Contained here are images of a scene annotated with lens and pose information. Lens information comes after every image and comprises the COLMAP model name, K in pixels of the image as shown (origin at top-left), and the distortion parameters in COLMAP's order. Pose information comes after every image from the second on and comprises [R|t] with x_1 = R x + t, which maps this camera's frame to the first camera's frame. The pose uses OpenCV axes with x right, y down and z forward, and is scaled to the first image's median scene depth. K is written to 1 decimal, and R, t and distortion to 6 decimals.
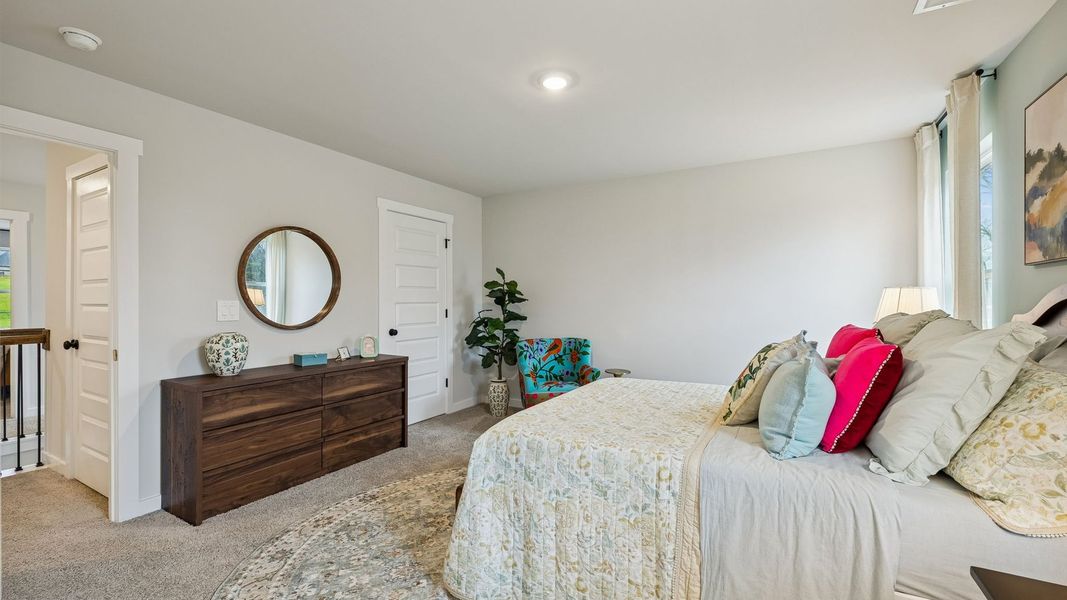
lens RADIAL K [[455.5, 0, 533.5], [0, 455.5, 300.0], [0, 0, 1]] dist [0.003747, 0.000482]
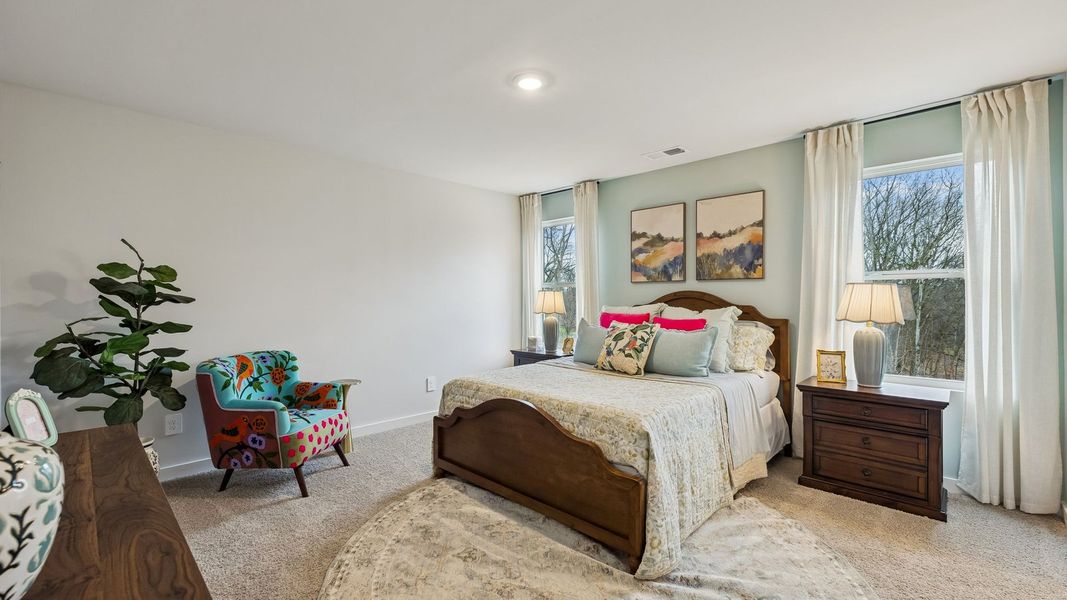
lens RADIAL K [[455.5, 0, 533.5], [0, 455.5, 300.0], [0, 0, 1]] dist [0.003747, 0.000482]
pose [[0.241078, -0.001802, 0.970504, -0.522774], [0.000844, 0.999998, 0.001647, 0.001338], [-0.970505, 0.000422, 0.241079, 0.422952]]
